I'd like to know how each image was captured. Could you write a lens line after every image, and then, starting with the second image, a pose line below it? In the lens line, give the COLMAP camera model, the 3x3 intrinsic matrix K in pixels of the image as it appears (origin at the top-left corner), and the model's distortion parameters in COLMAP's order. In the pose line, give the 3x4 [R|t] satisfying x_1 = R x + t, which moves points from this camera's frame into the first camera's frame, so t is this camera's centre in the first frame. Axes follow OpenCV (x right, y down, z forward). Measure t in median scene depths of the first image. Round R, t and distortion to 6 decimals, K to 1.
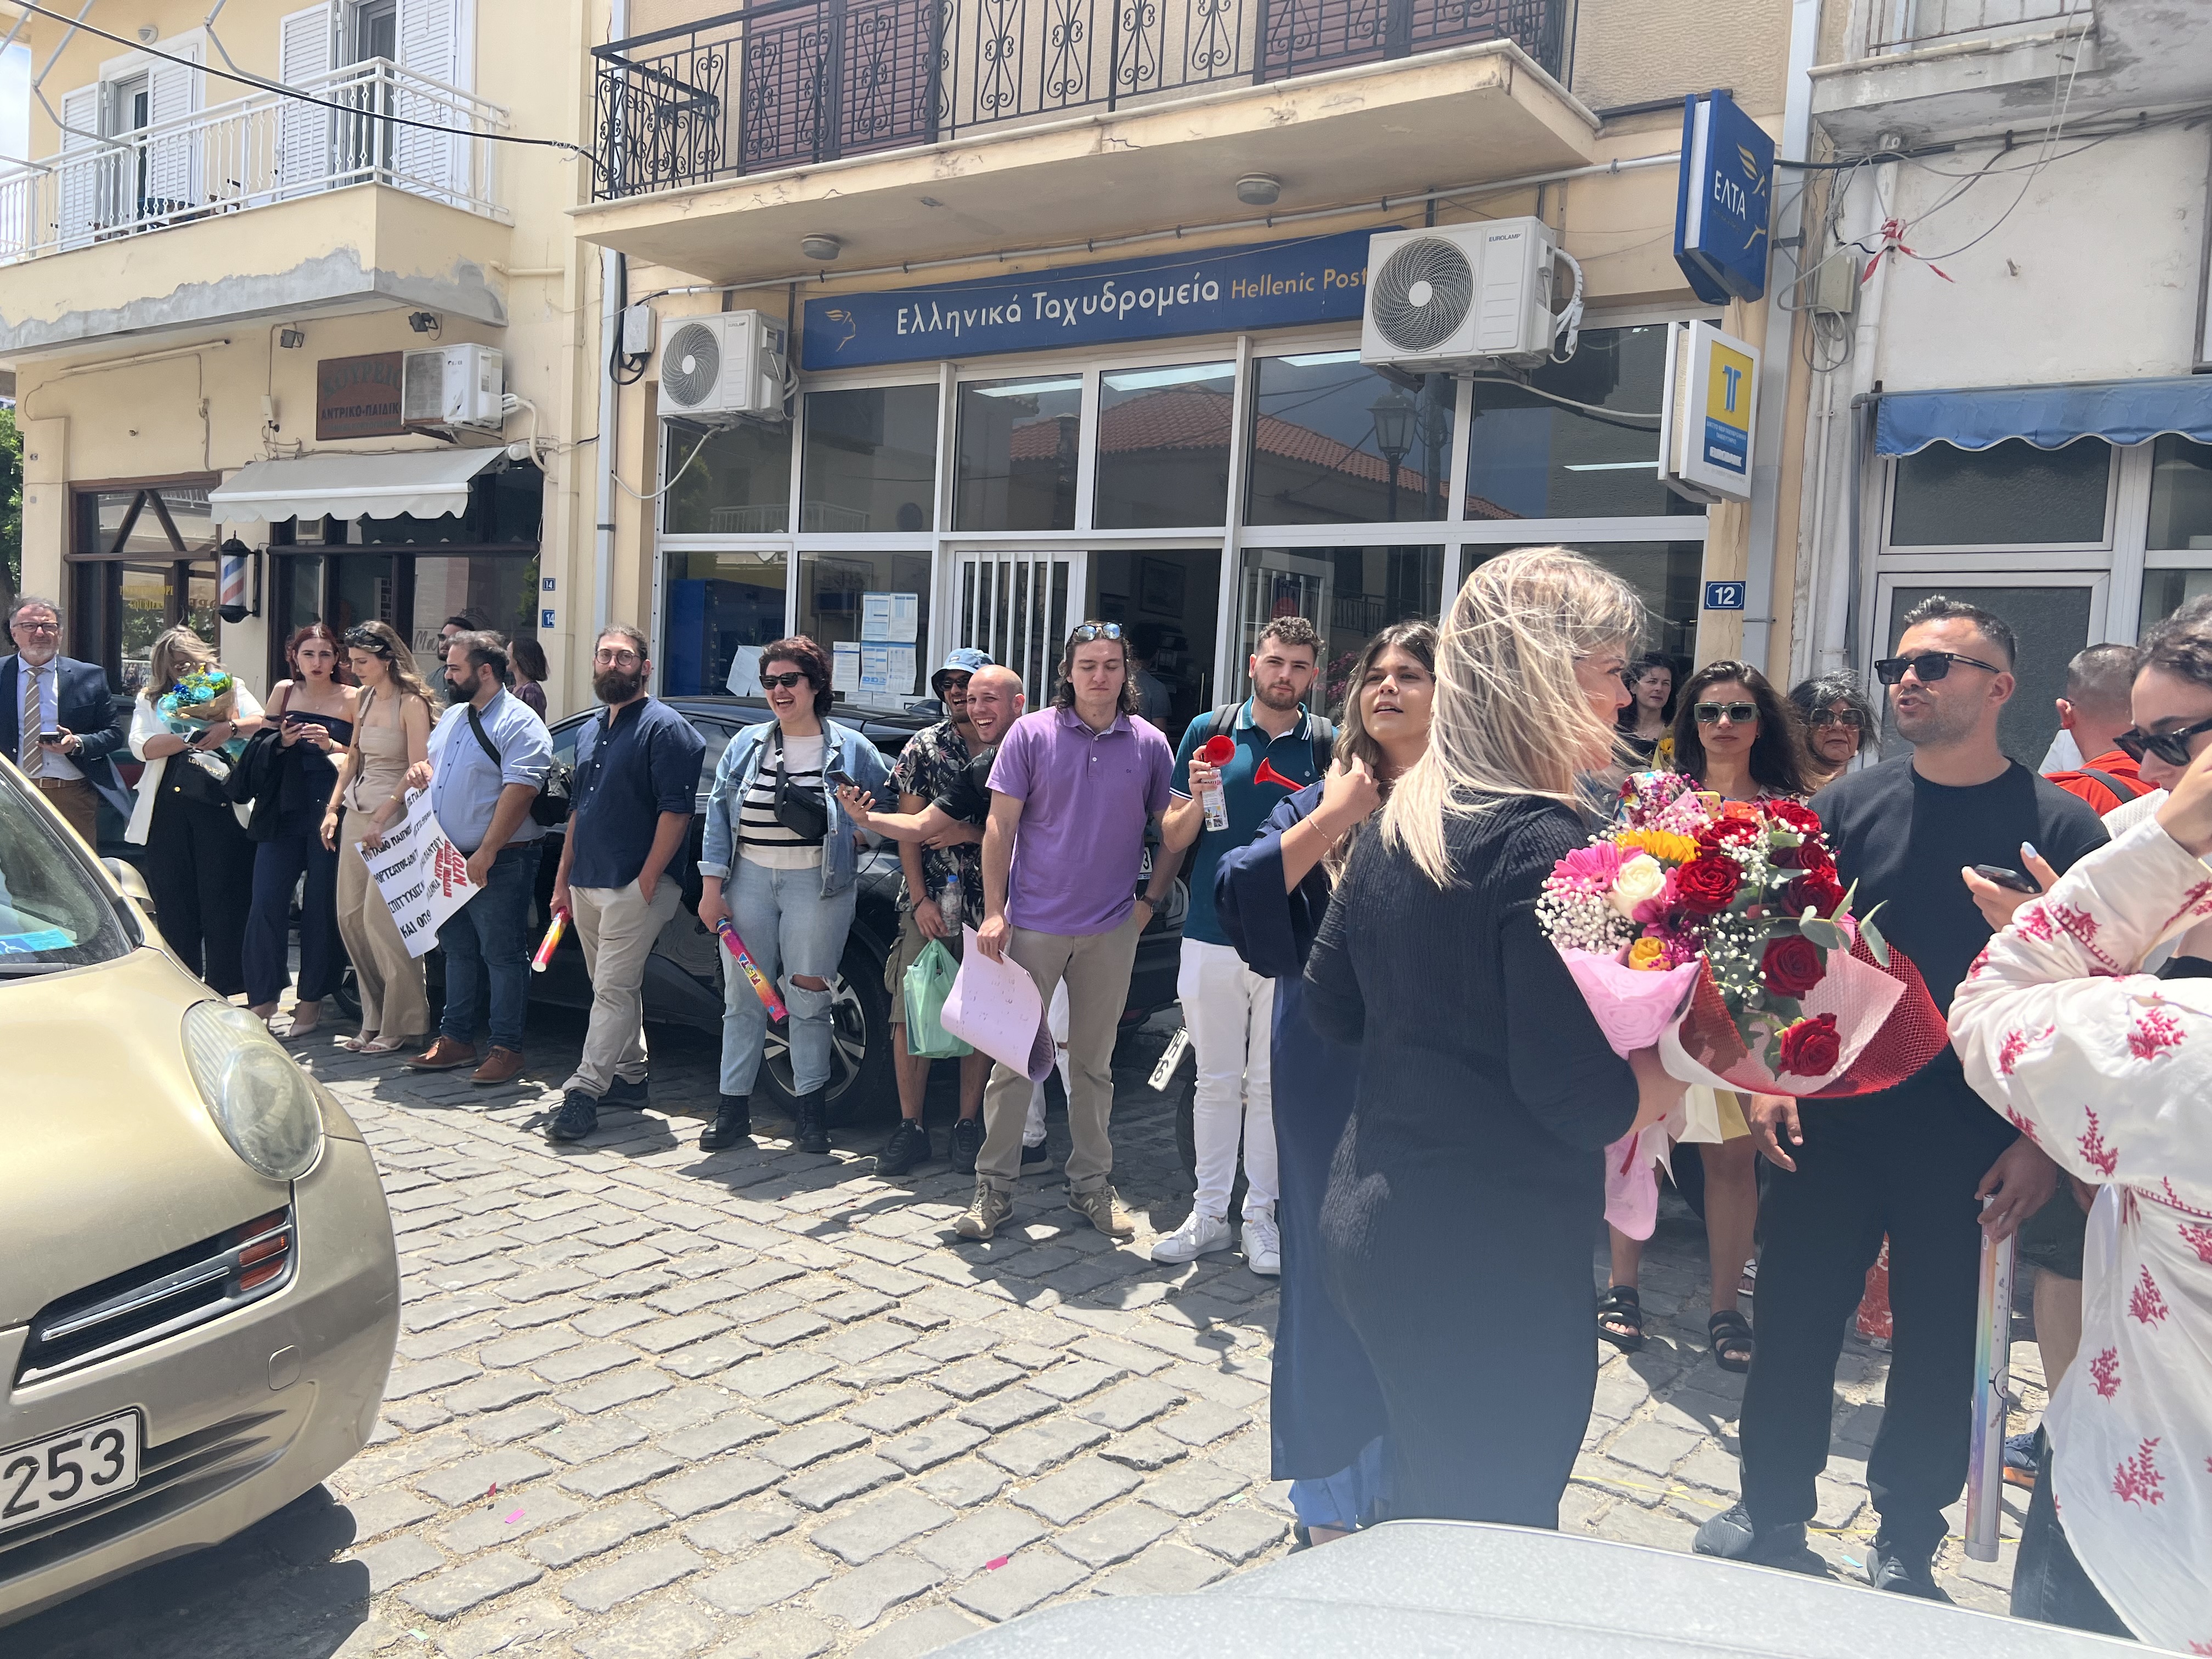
lens RADIAL K [[1744.8, 0, 1101.9], [0, 1744.8, 815.8], [0, 0, 1]] dist [0.024018, -0.010941]
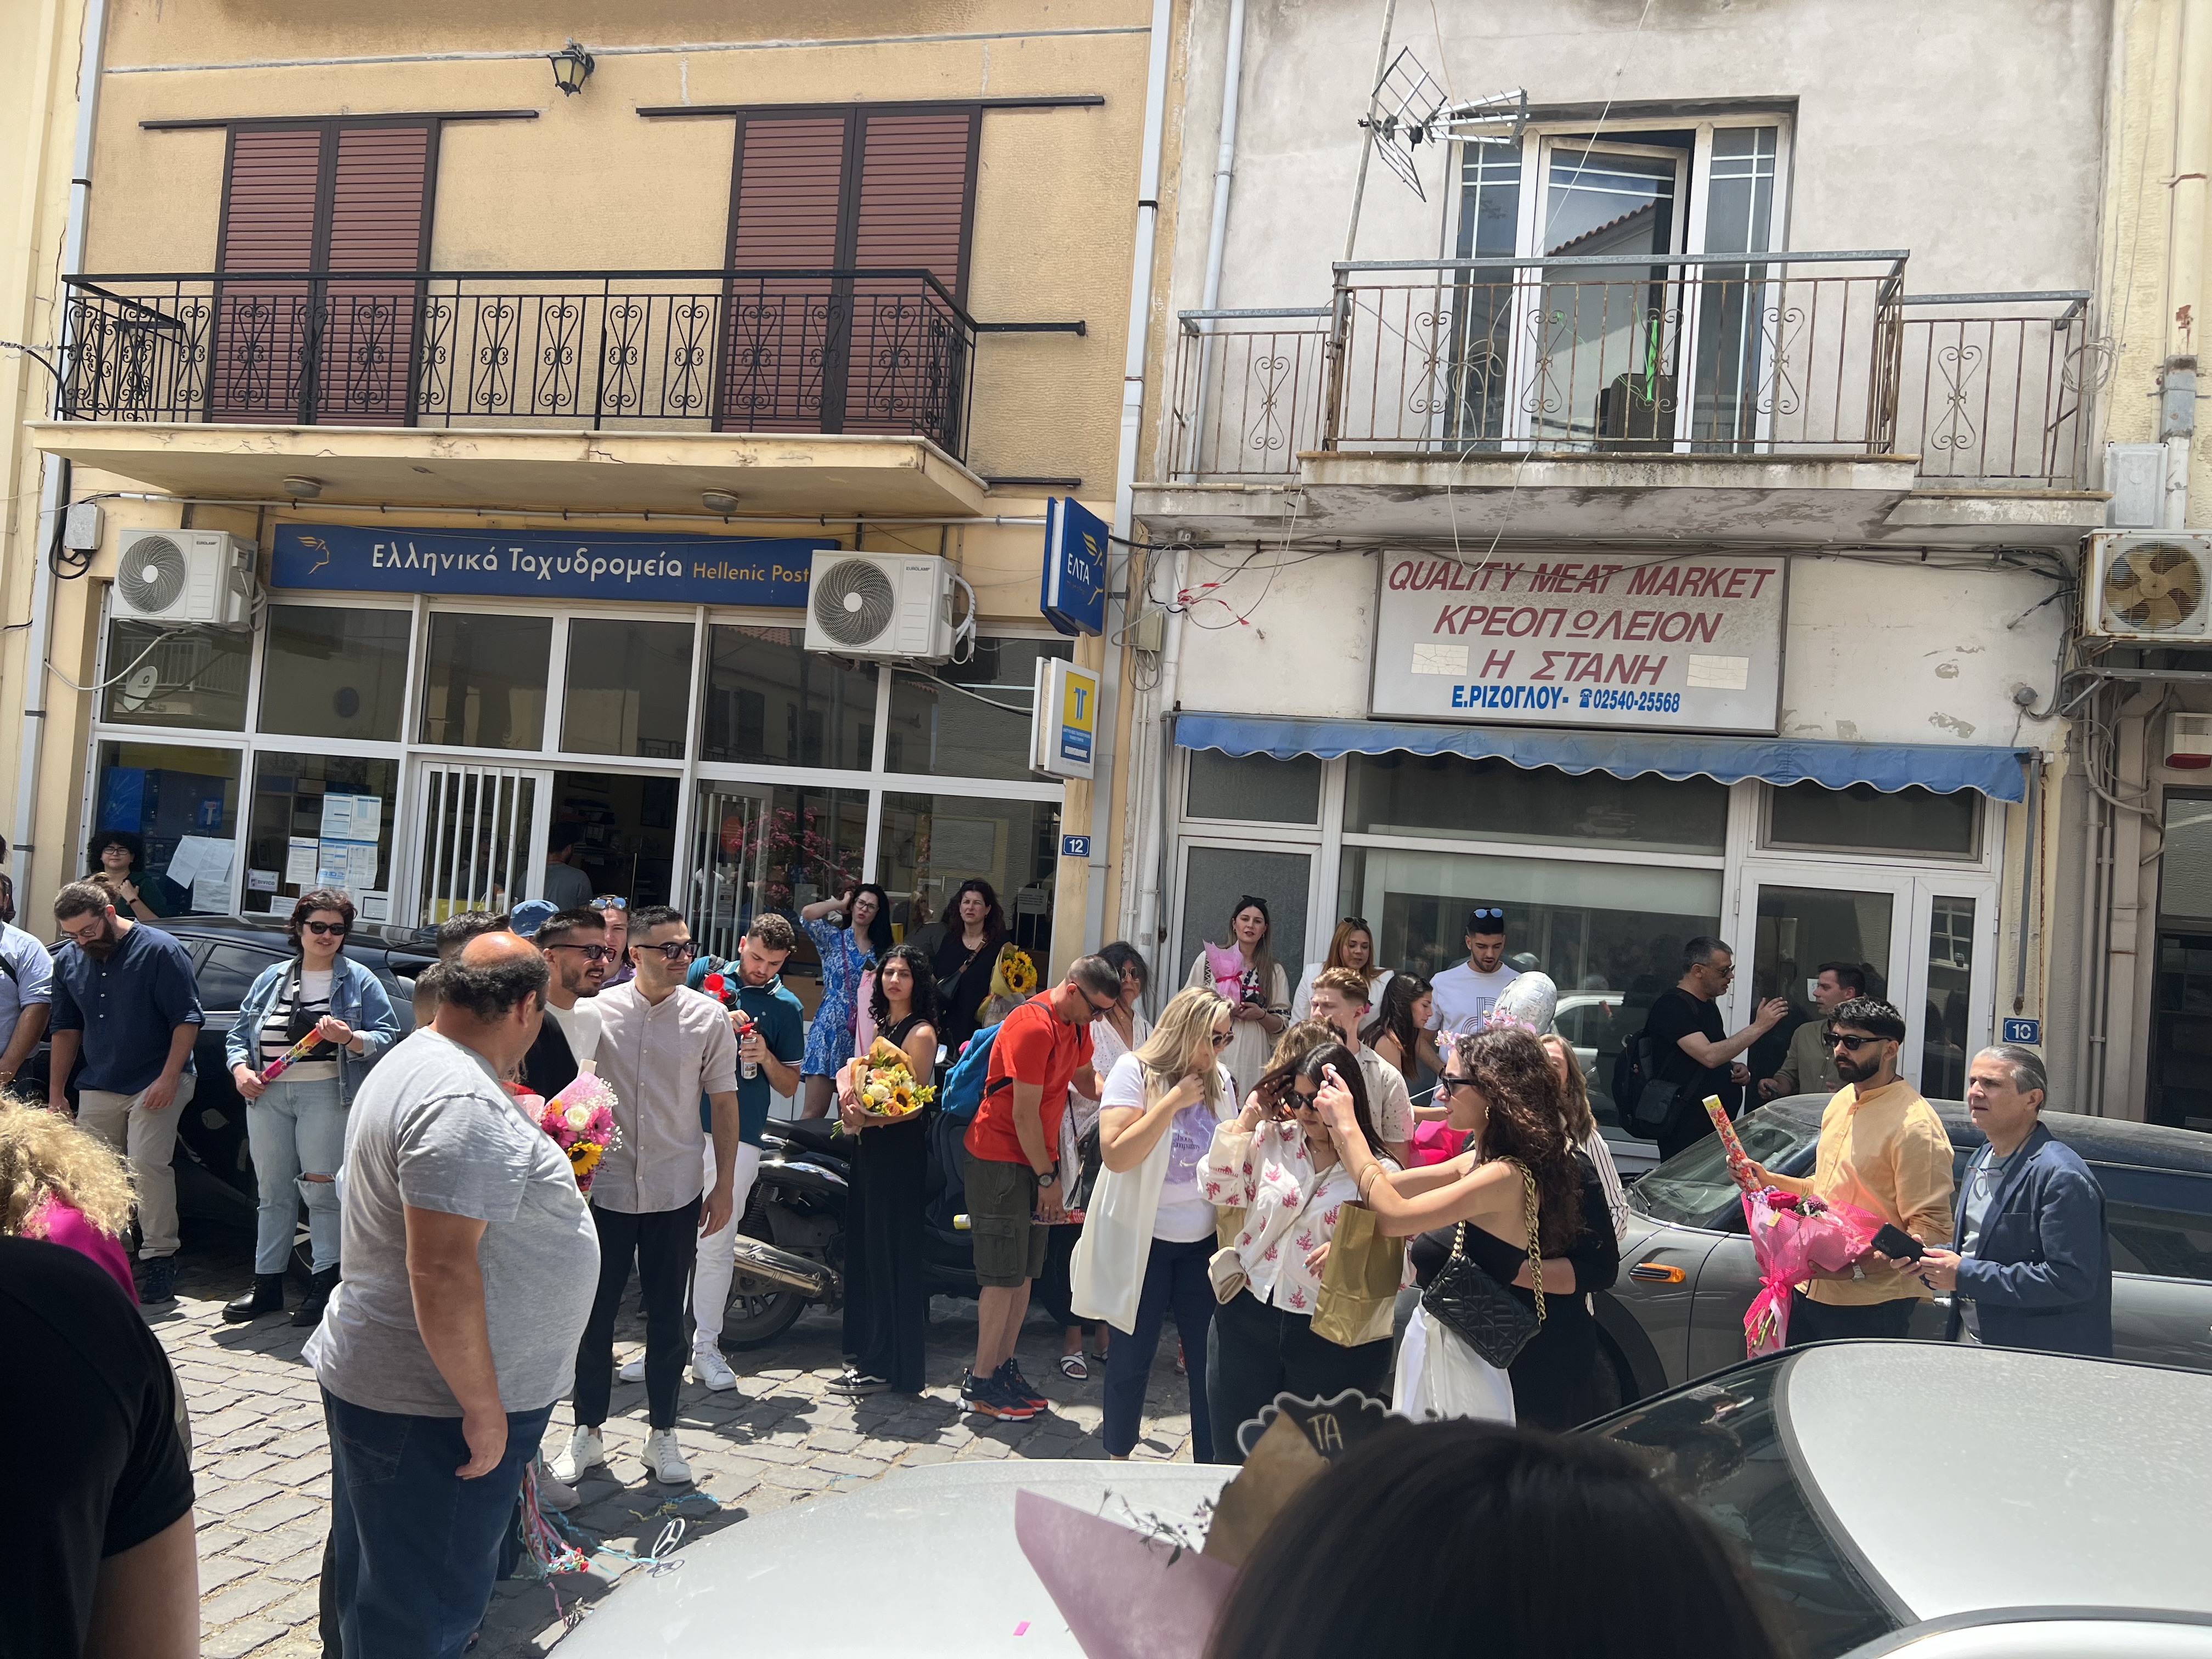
lens RADIAL K [[1676.4, 0, 1100.8], [0, 1676.4, 841.8], [0, 0, 1]] dist [0.067677, -0.071176]
pose [[0.938568, 0.024241, 0.344243, -0.062555], [-0.001859, 0.997871, -0.065199, -0.041065], [-0.345090, 0.060554, 0.936614, -0.192135]]
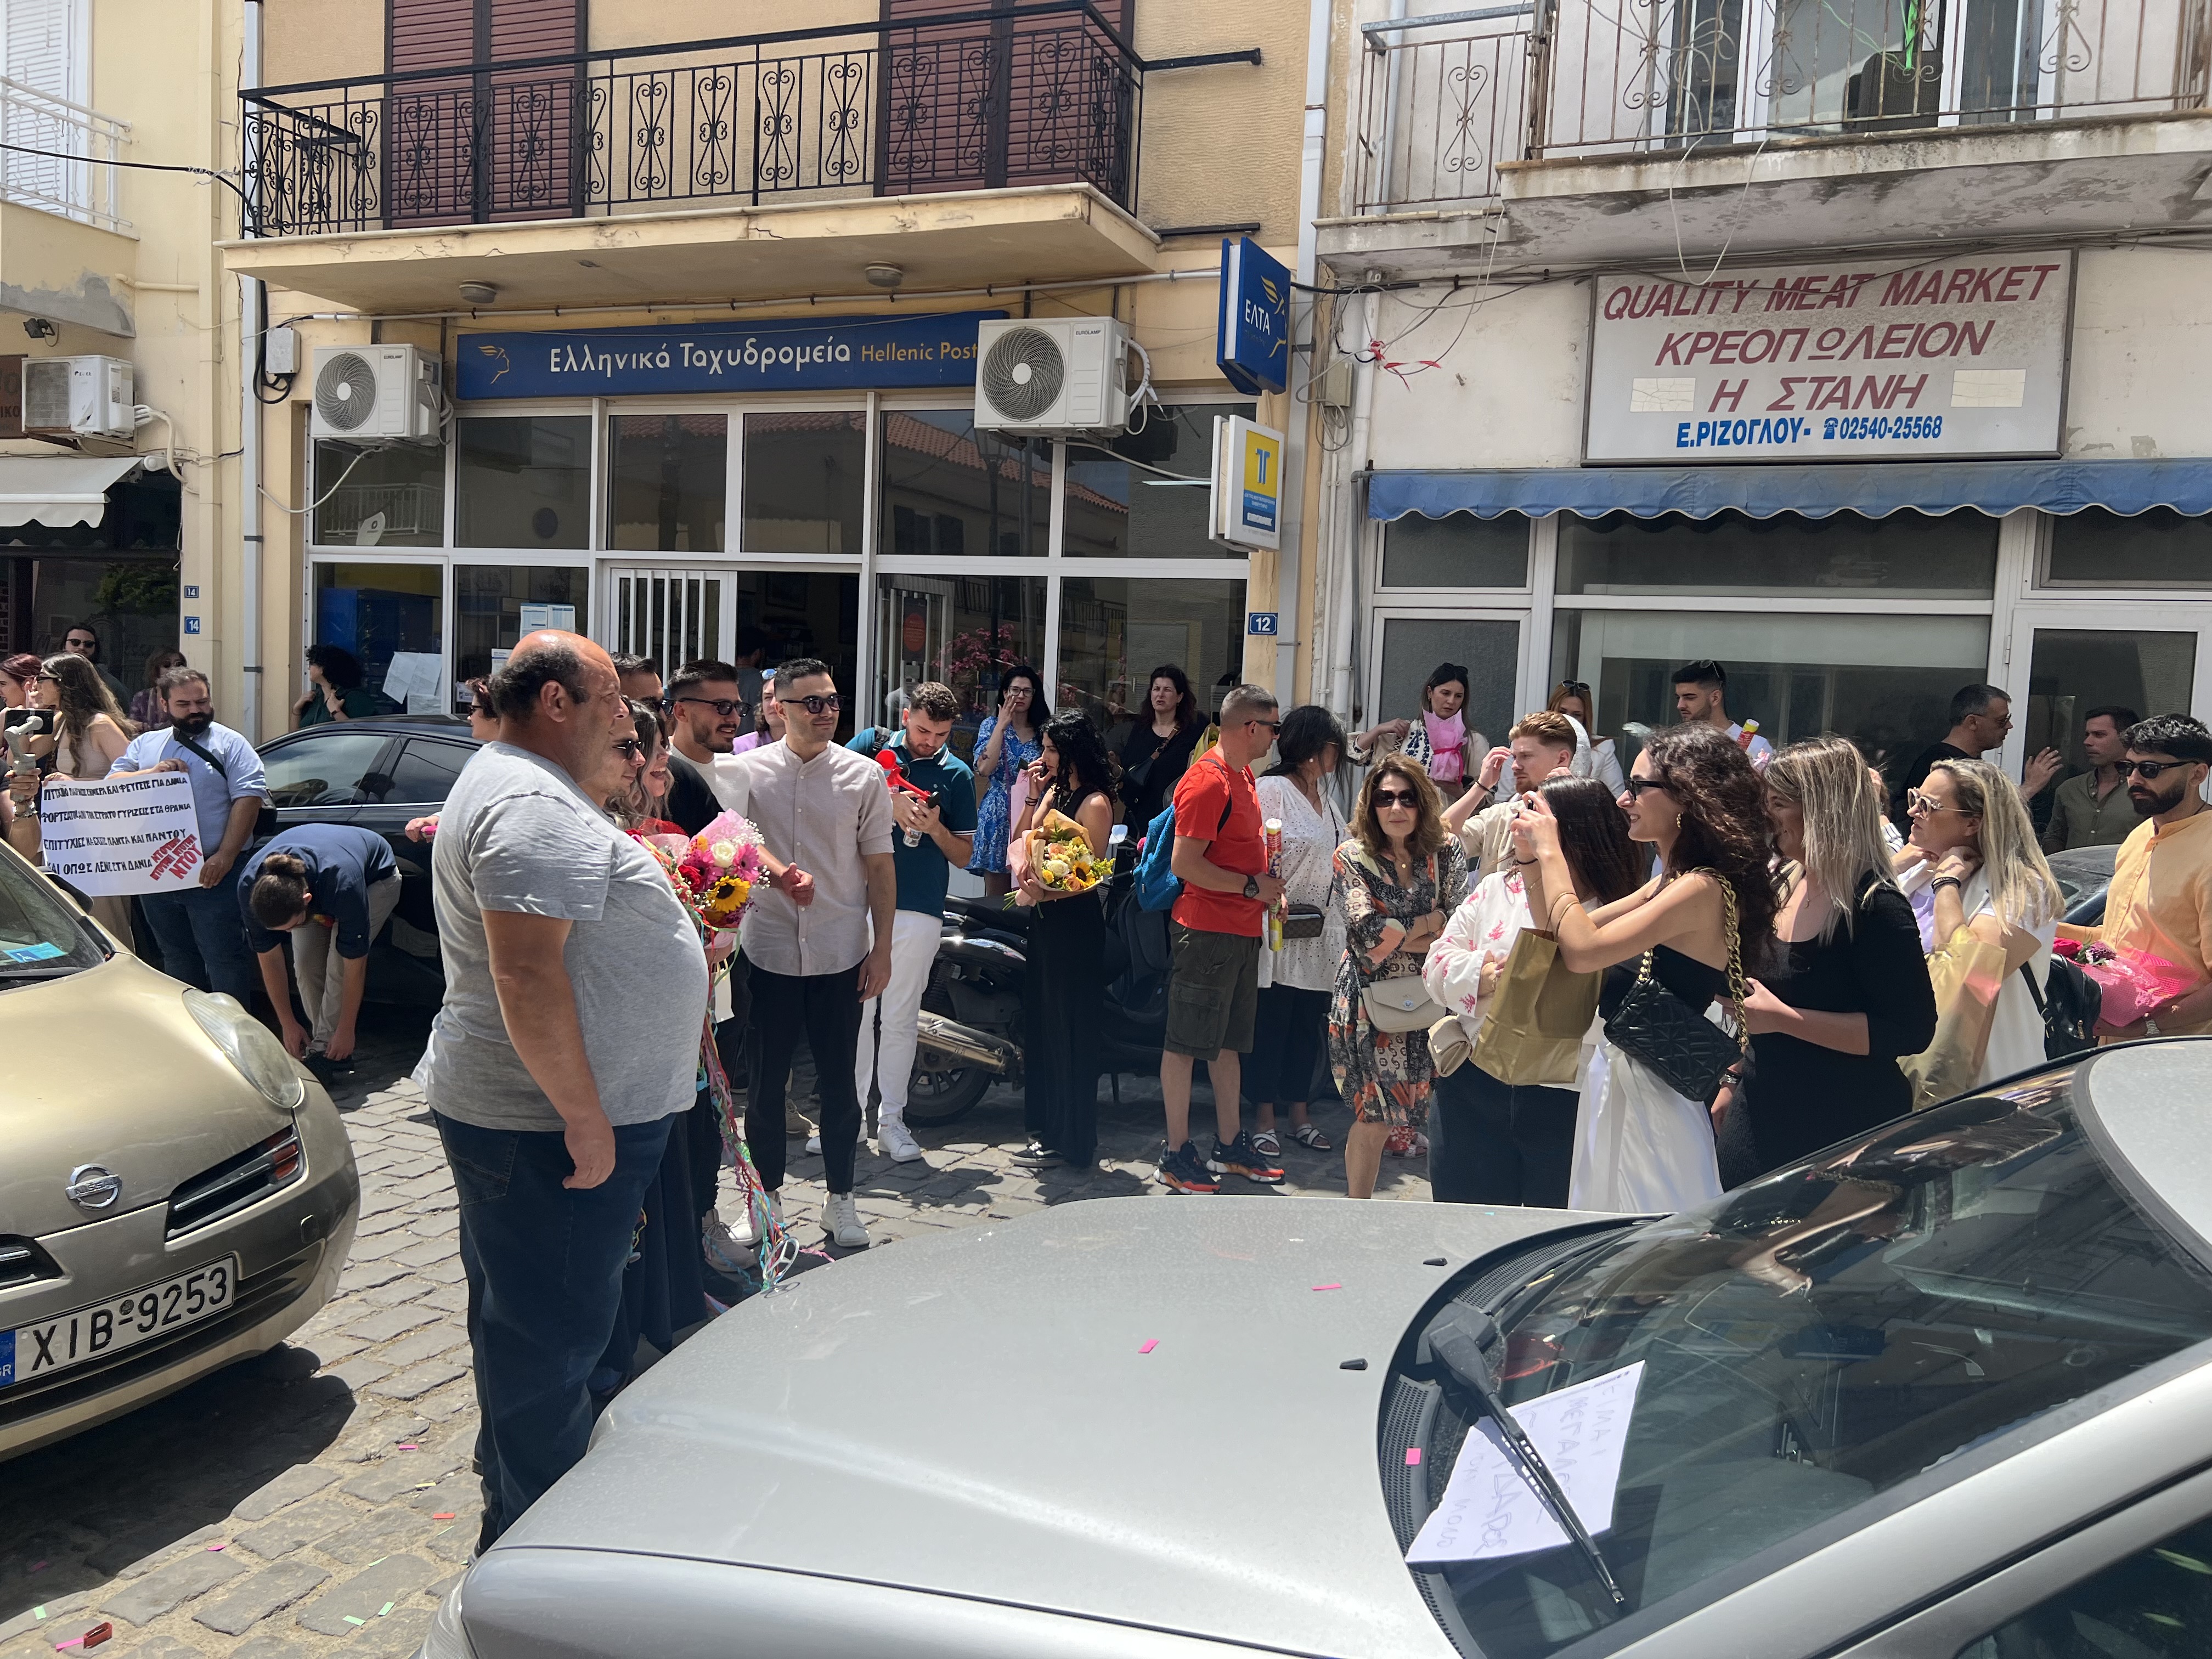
lens RADIAL K [[1696.4, 0, 1093.2], [0, 1696.4, 811.0], [0, 0, 1]] dist [0.034460, -0.007015]
pose [[0.974865, -0.028790, 0.220927, -0.037457], [0.025054, 0.999492, 0.019694, -0.014811], [-0.221382, -0.013664, 0.975091, -0.159582]]
